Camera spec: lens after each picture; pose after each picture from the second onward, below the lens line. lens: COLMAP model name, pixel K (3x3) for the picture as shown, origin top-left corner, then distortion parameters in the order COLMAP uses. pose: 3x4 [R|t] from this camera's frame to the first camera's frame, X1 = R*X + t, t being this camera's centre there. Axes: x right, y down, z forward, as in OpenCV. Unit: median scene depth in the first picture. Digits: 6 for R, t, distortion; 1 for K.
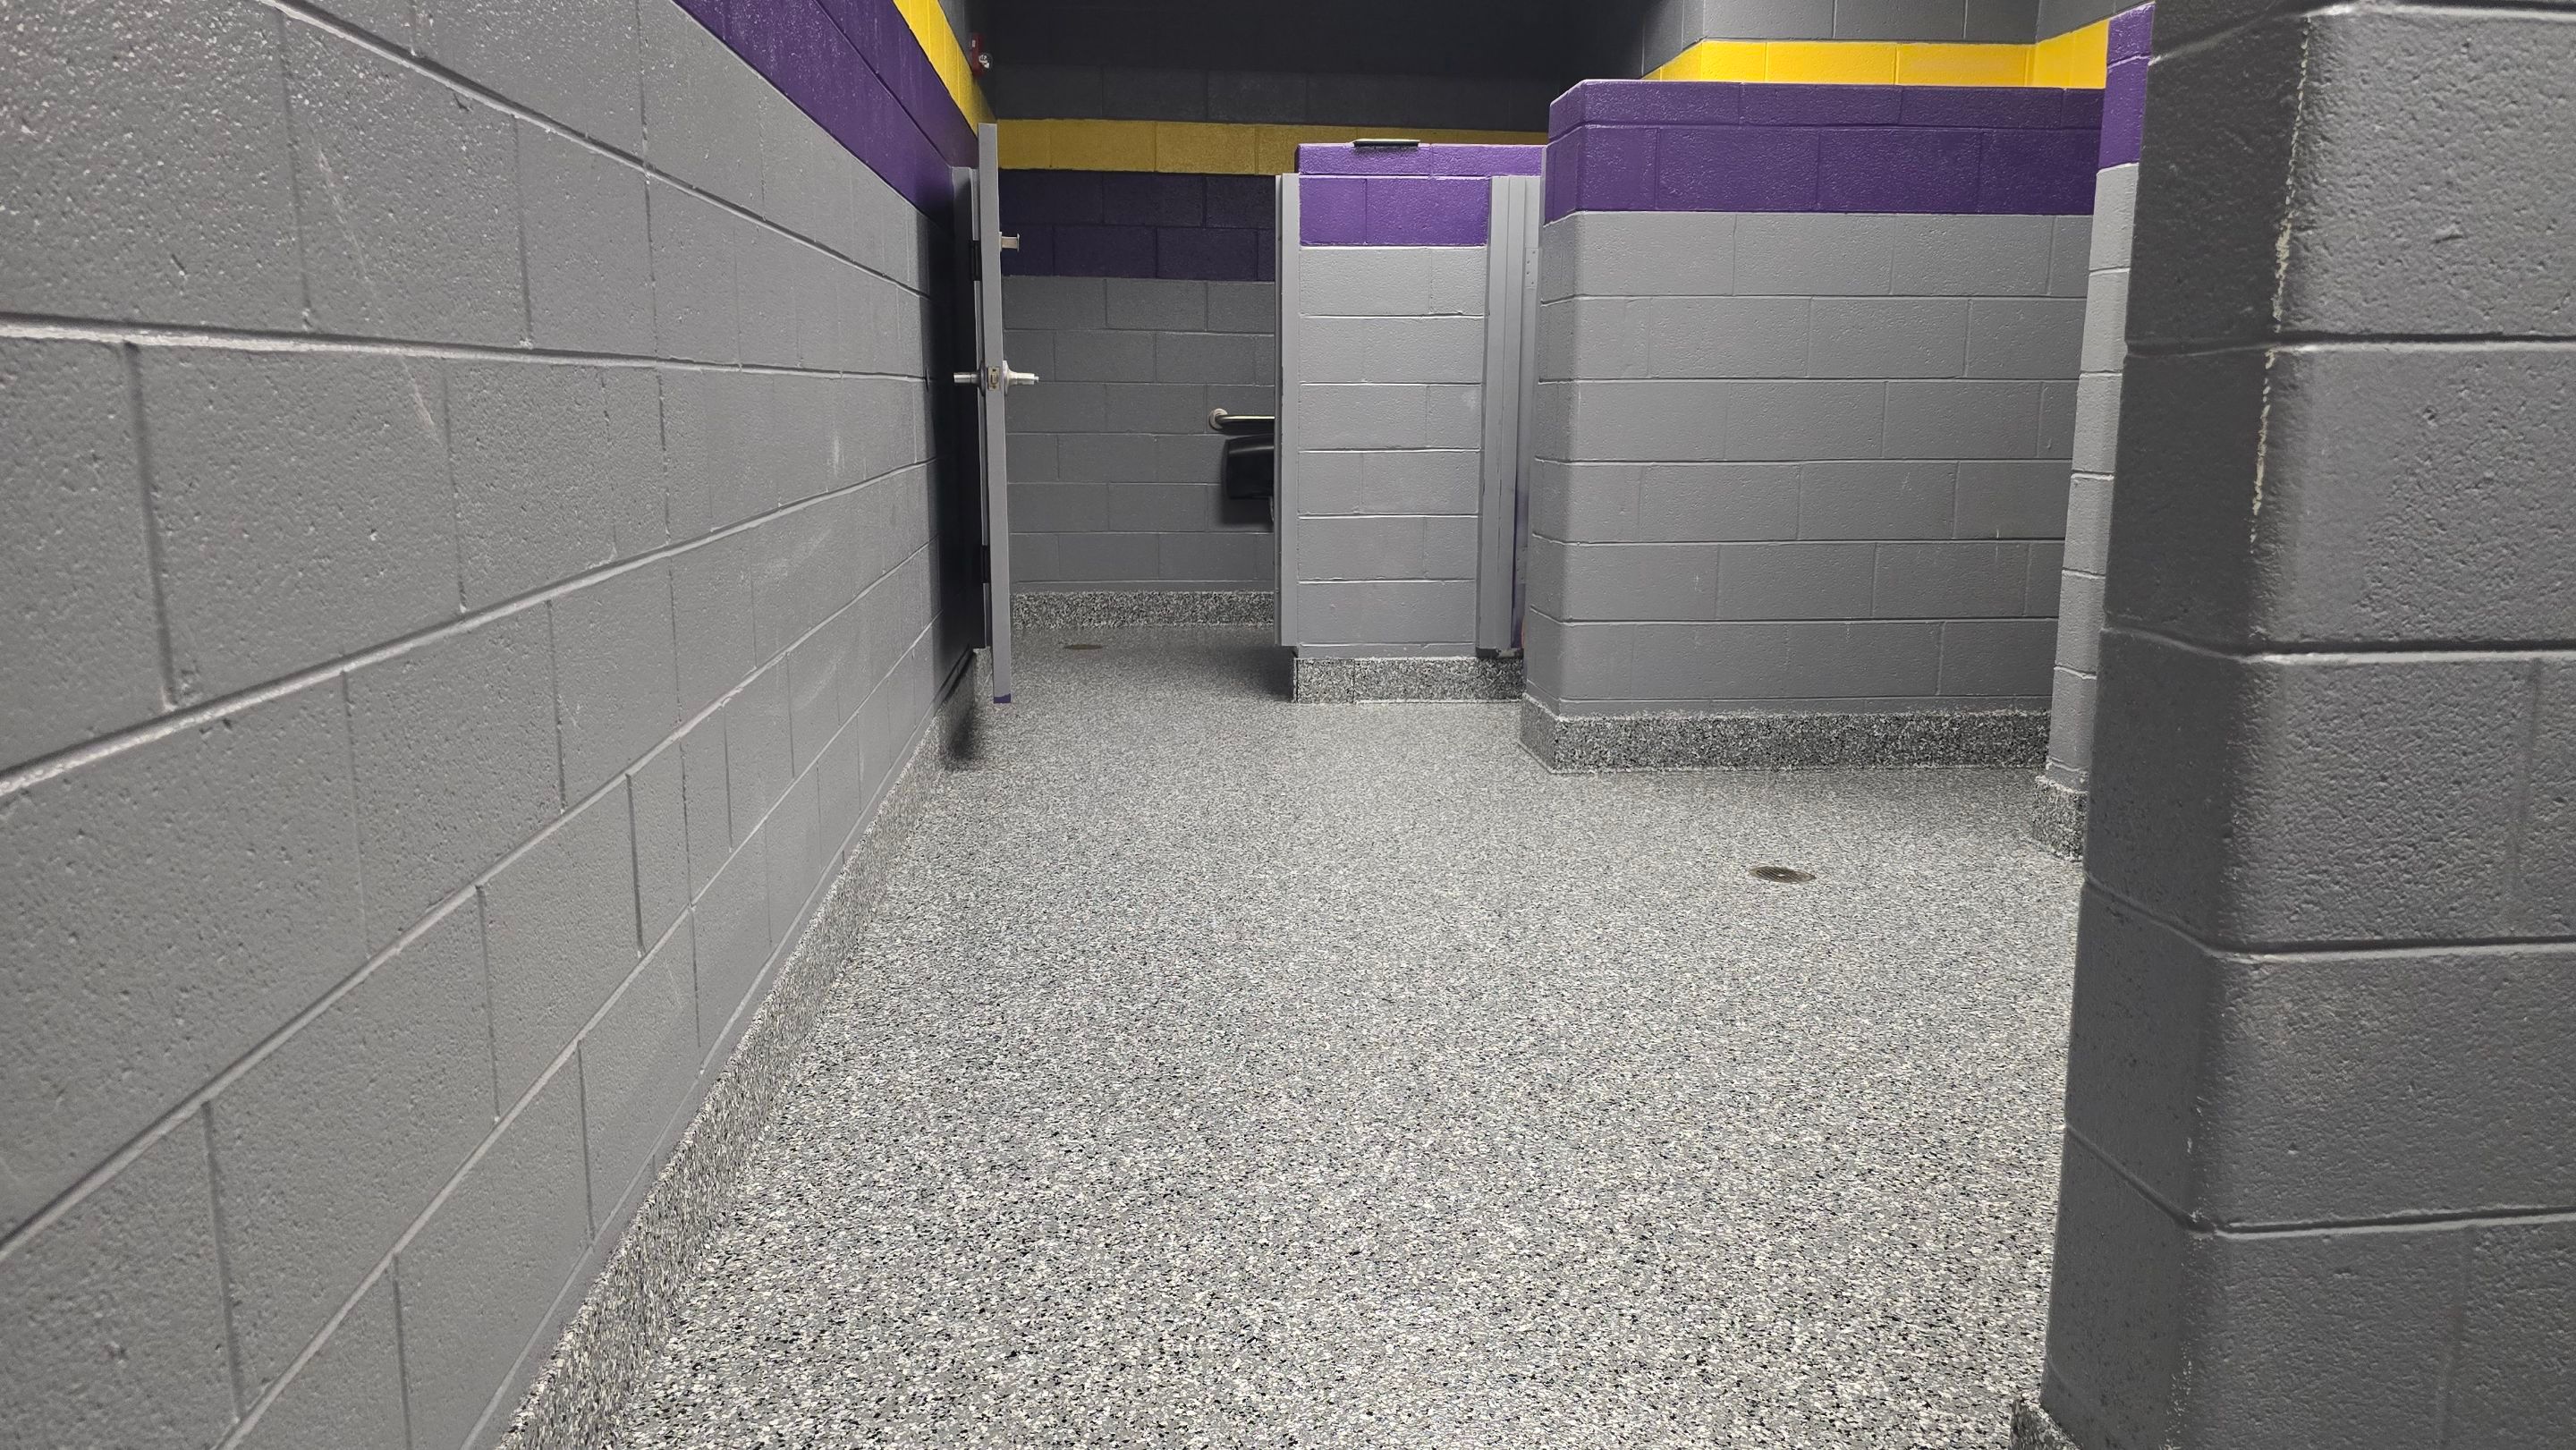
lens RADIAL K [[1714.6, 0, 1284.9], [0, 1714.6, 727.6], [0, 0, 1]] dist [0.031752, -0.029873]
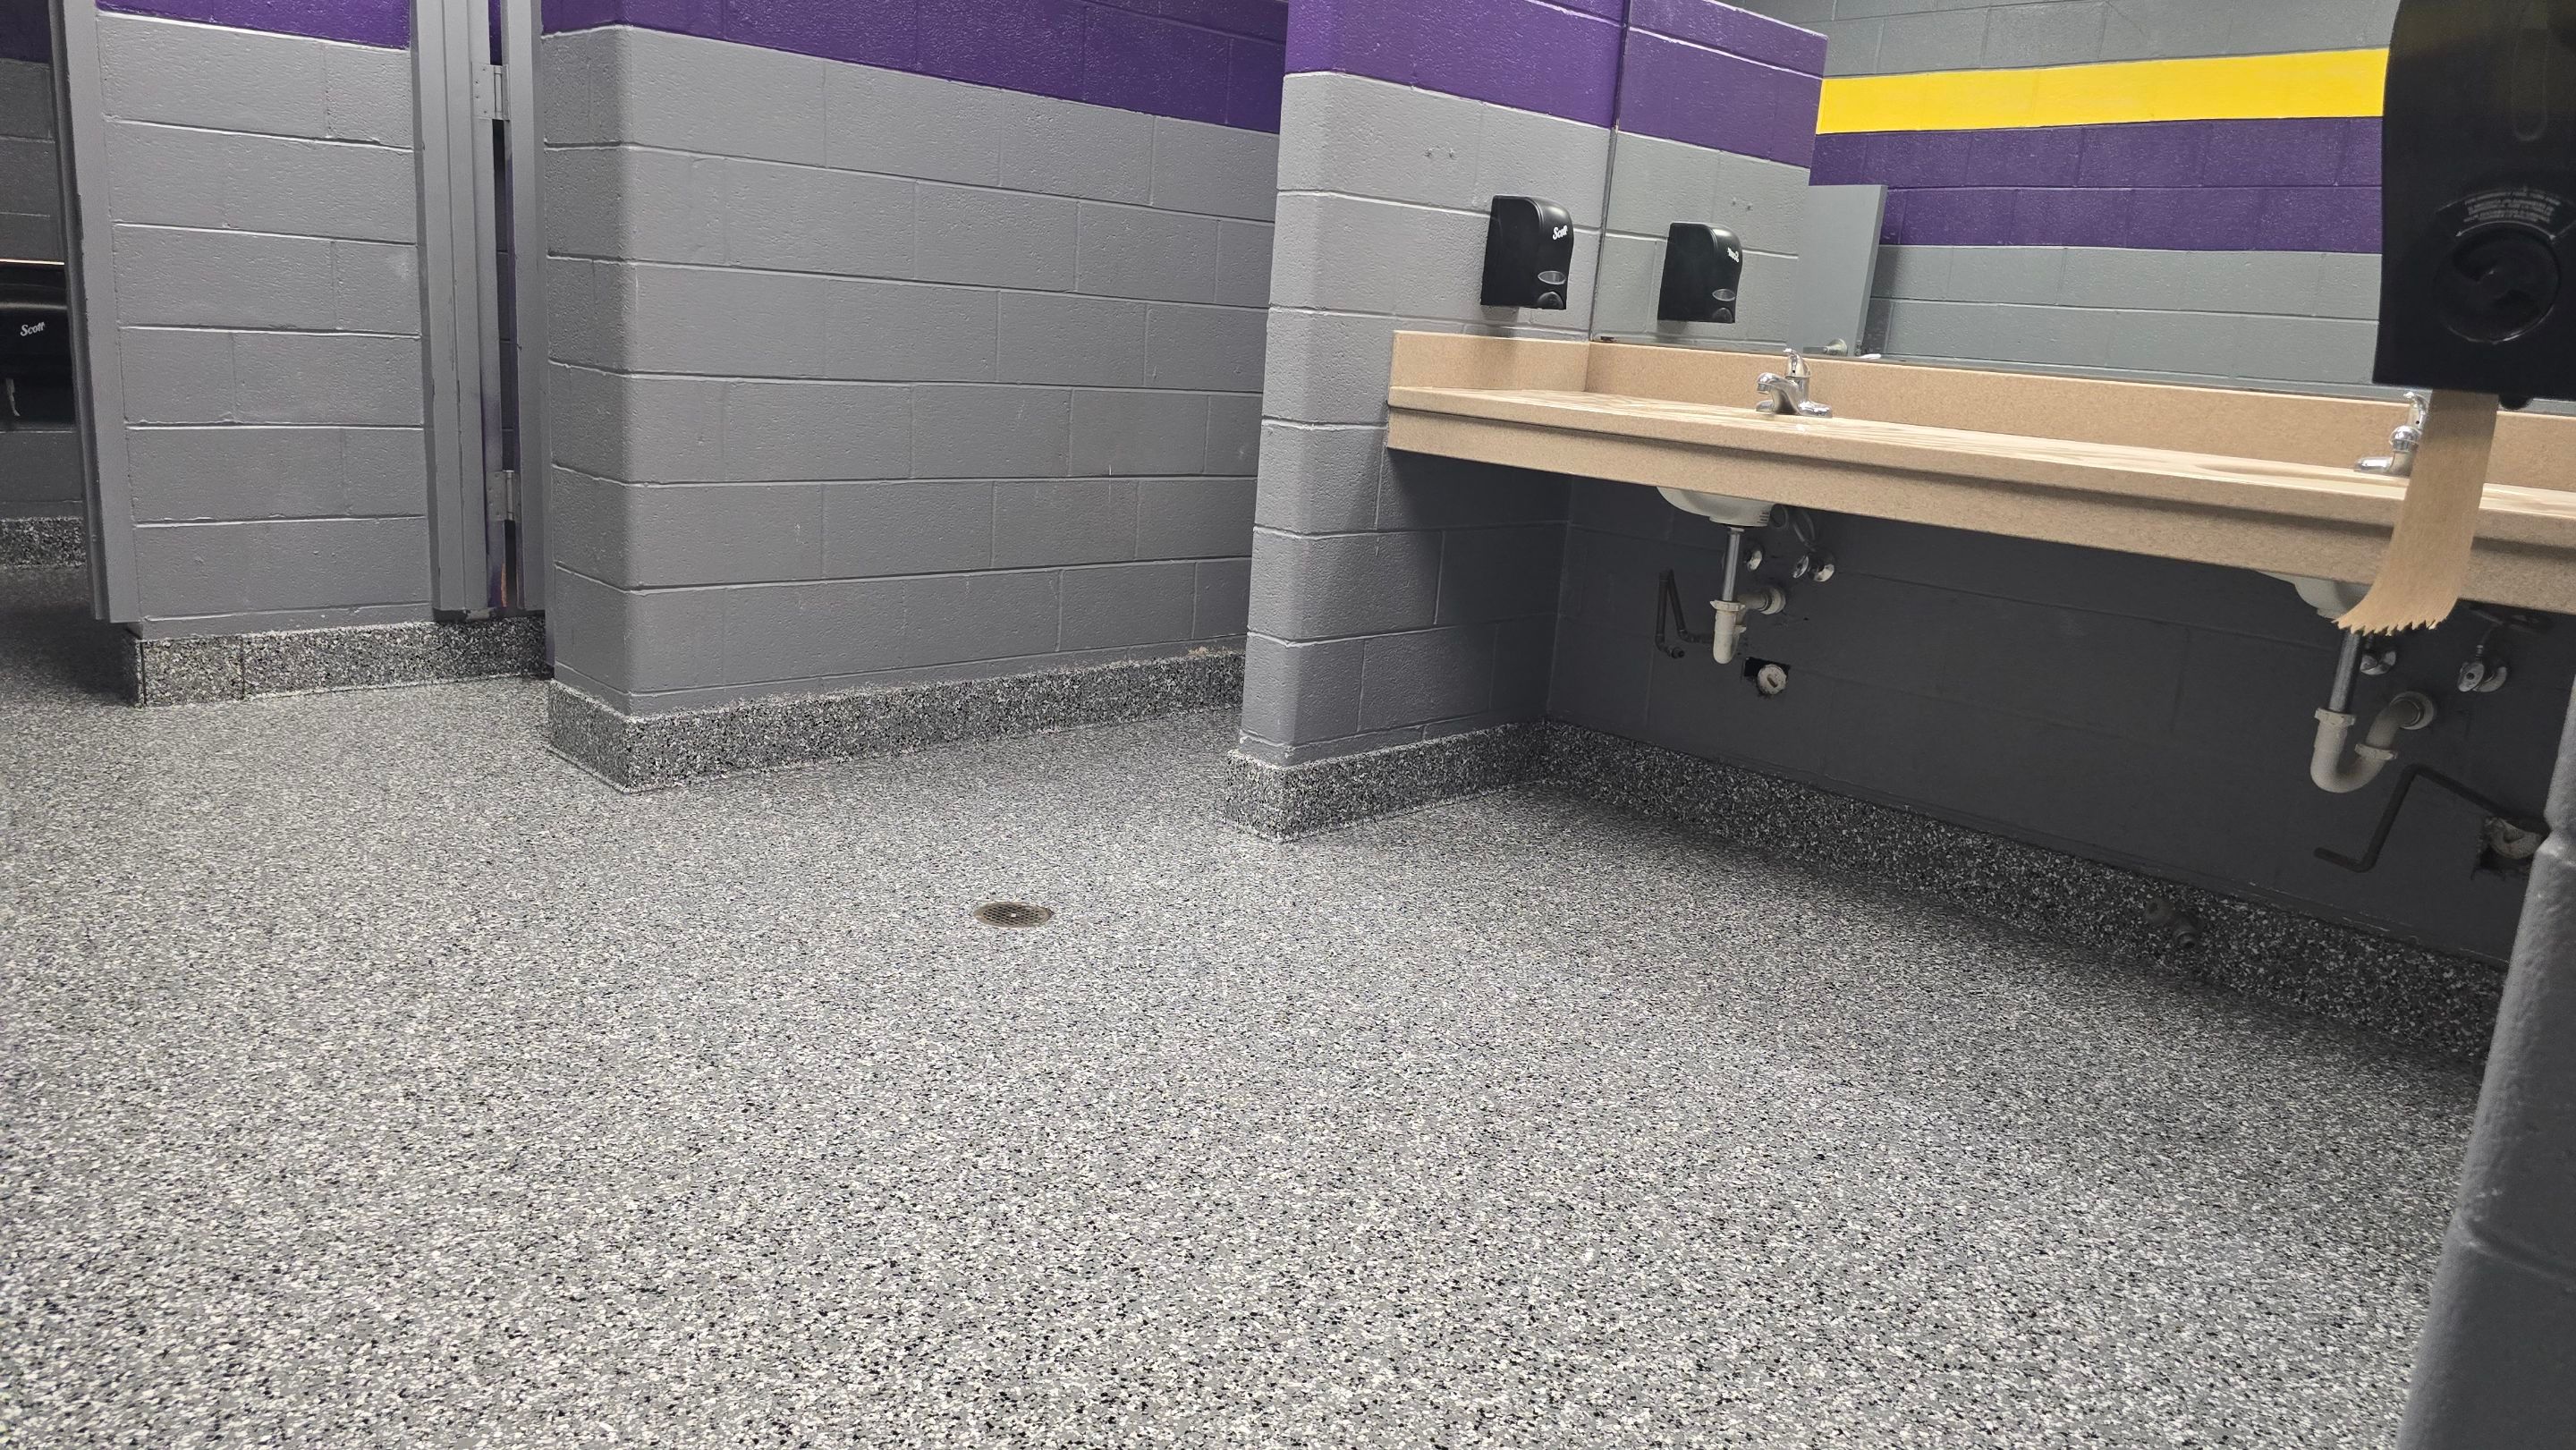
lens RADIAL K [[1714.6, 0, 1309.8], [0, 1714.6, 697.2], [0, 0, 1]] dist [0.031752, -0.029873]
pose [[0.772300, -0.086713, 0.629312, -0.081103], [0.050694, 0.995893, 0.075012, -0.055564], [-0.633232, -0.026029, 0.773524, 0.234400]]
